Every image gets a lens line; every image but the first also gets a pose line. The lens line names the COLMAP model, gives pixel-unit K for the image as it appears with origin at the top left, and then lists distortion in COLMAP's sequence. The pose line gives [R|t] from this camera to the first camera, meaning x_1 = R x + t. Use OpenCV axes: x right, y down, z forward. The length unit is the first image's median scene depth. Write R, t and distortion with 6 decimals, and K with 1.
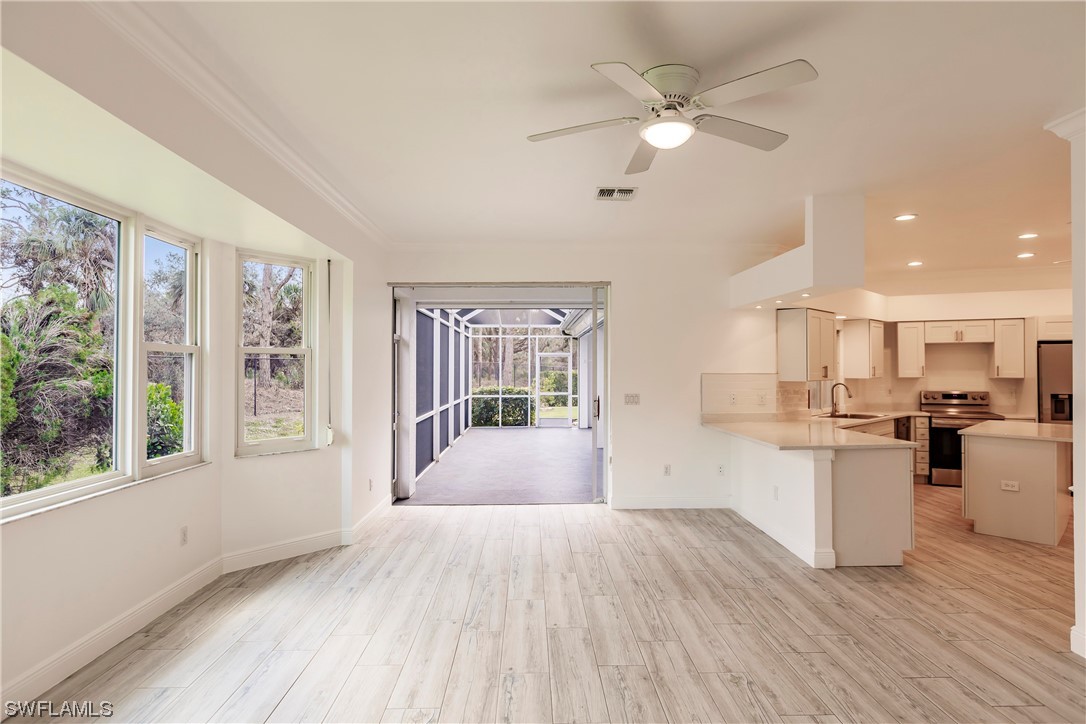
lens RADIAL K [[584.6, 0, 546.0], [0, 584.6, 357.0], [0, 0, 1]] dist [0.000569, -0.000040]
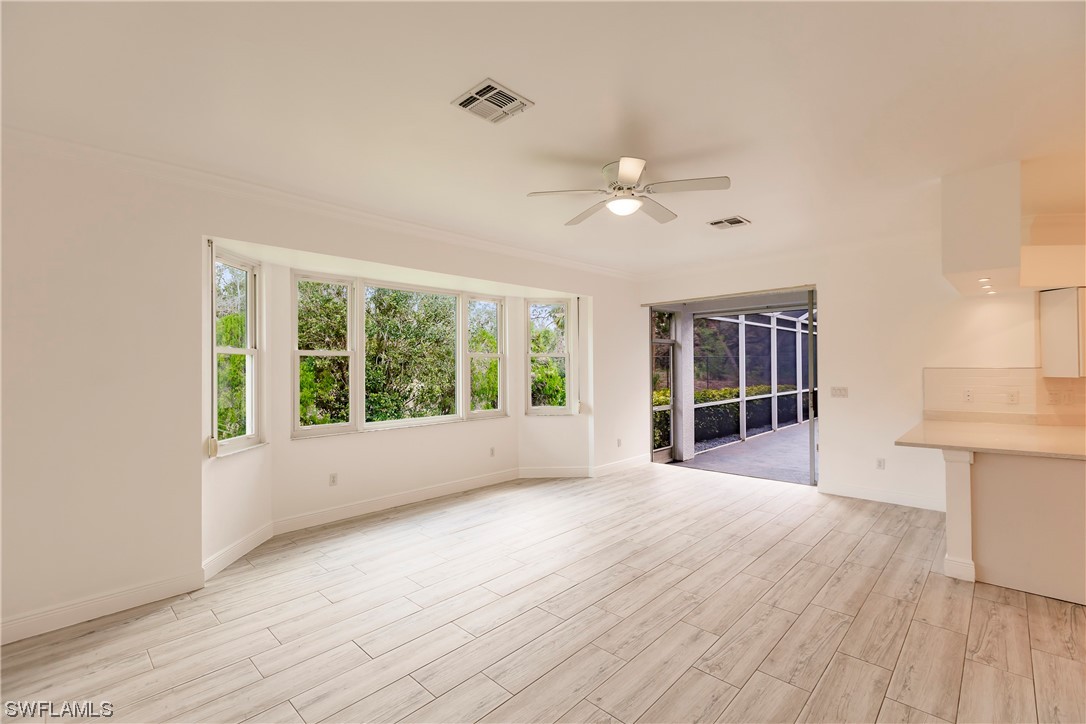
lens RADIAL K [[487.2, 0, 540.2], [0, 487.2, 358.0], [0, 0, 1]] dist [-0.001763, 0.001013]
pose [[0.691885, -0.016297, -0.721823, 0.505278], [0.022319, 0.999750, -0.001179, -0.001159], [0.721662, -0.015294, 0.692076, -0.004064]]
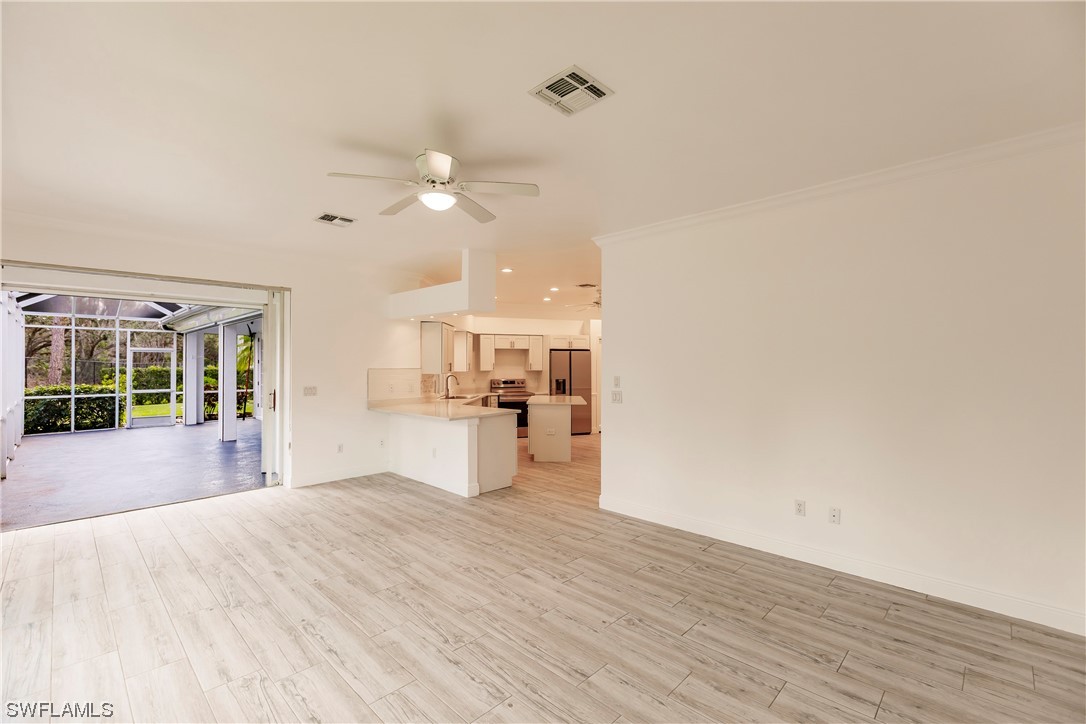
lens RADIAL K [[477.9, 0, 549.0], [0, 477.9, 363.3], [0, 0, 1]] dist [0.004421, -0.000508]
pose [[0.711402, 0.002651, 0.702781, -0.224780], [-0.014568, 0.999834, 0.010975, -0.000864], [-0.702635, -0.018046, 0.711322, -0.013930]]
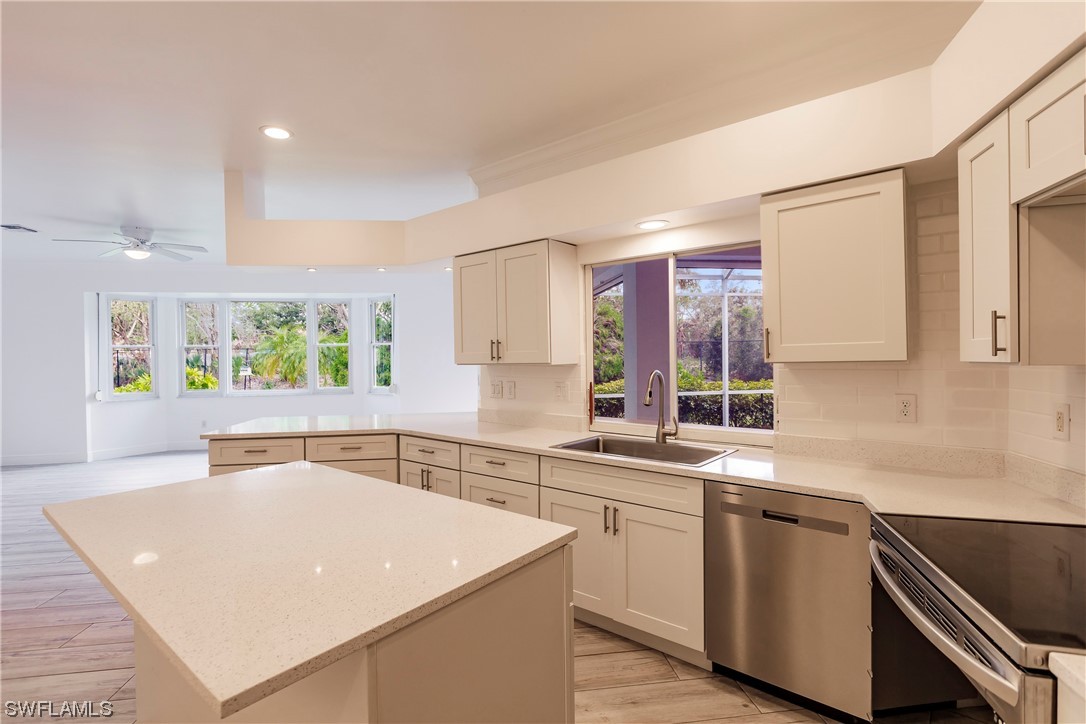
lens RADIAL K [[509.4, 0, 538.3], [0, 509.4, 361.9], [0, 0, 1]] dist [-0.011934, 0.000436]
pose [[0.114590, 0.010884, -0.993353, 1.263511], [0.031090, 0.999411, 0.014537, 0.040641], [0.992926, -0.032549, 0.114184, 1.242741]]
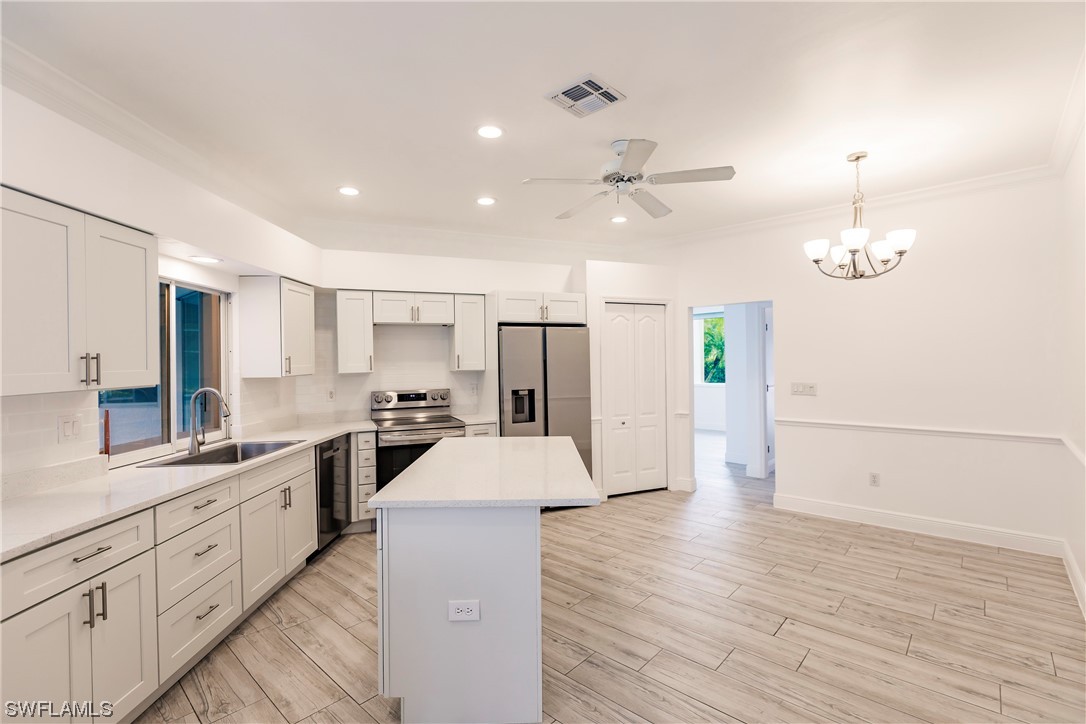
lens RADIAL K [[487.2, 0, 544.9], [0, 487.2, 367.4], [0, 0, 1]] dist [-0.001763, 0.001013]
pose [[0.689686, -0.022056, 0.723772, 0.575312], [0.001692, 0.999582, 0.028848, 0.019559], [-0.724106, -0.018672, 0.689436, 0.707202]]
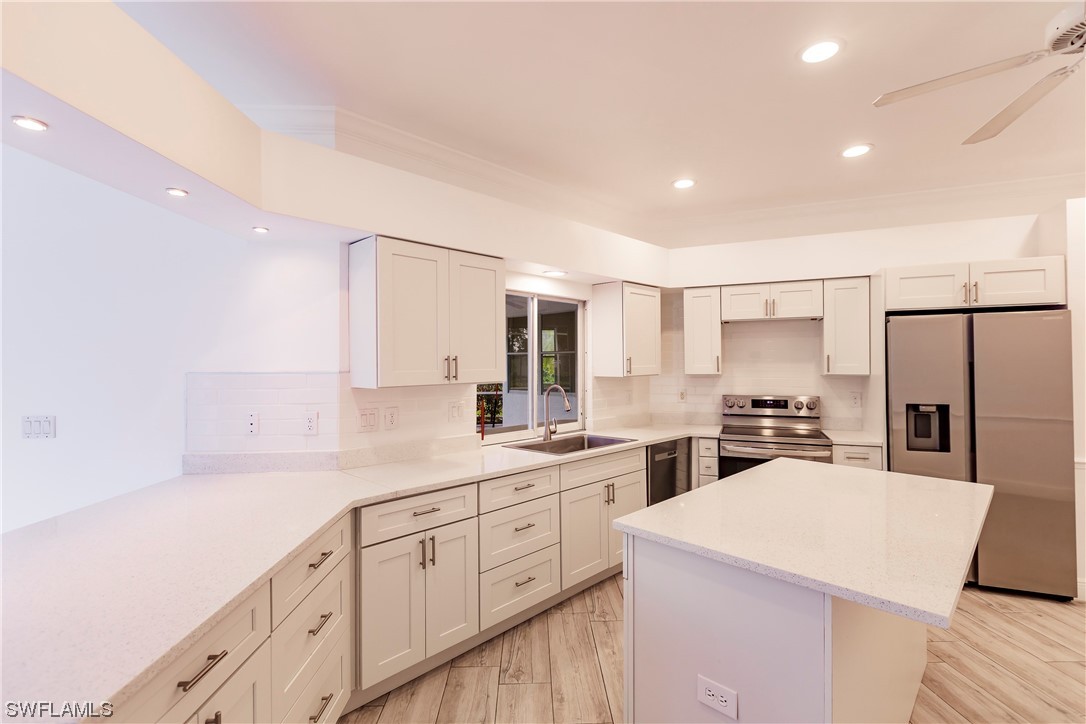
lens RADIAL K [[487.2, 0, 546.4], [0, 487.2, 364.1], [0, 0, 1]] dist [-0.001763, 0.001013]
pose [[0.999951, -0.007273, 0.006760, 0.704125], [0.007132, 0.999760, 0.020690, 0.017605], [-0.006908, -0.020641, 0.999763, 0.729984]]
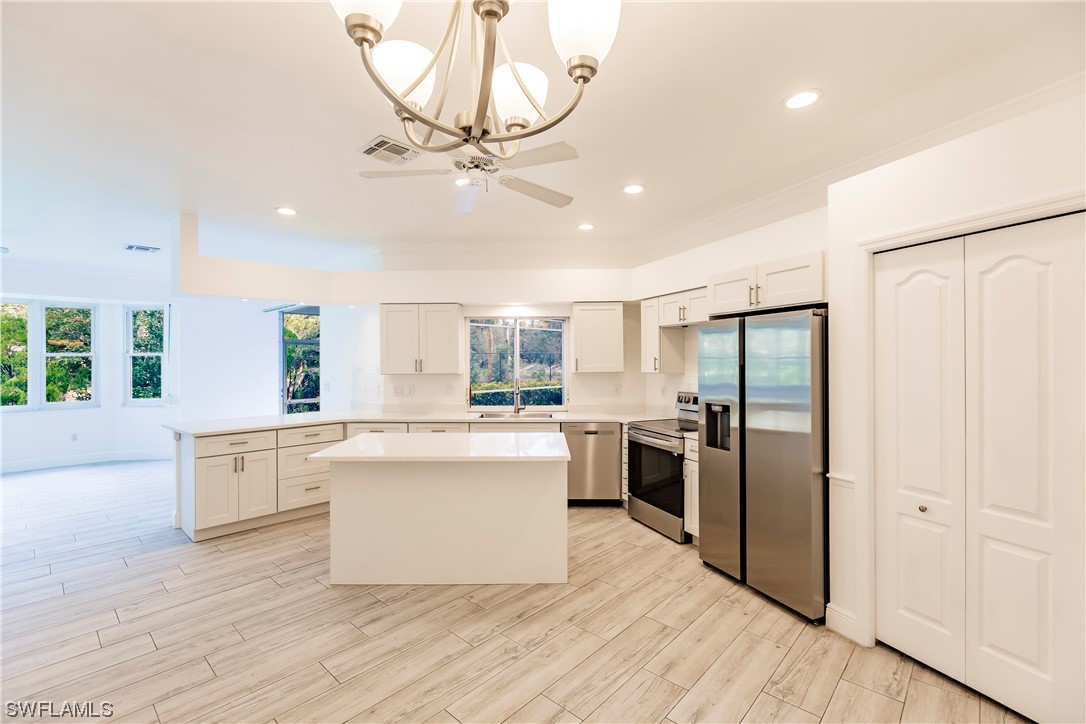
lens RADIAL K [[477.9, 0, 539.2], [0, 477.9, 360.4], [0, 0, 1]] dist [0.004421, -0.000508]
pose [[0.714894, -0.005718, -0.699210, 1.490018], [0.015283, 0.999855, 0.007449, 0.019136], [0.699066, -0.016012, 0.714878, 0.719087]]
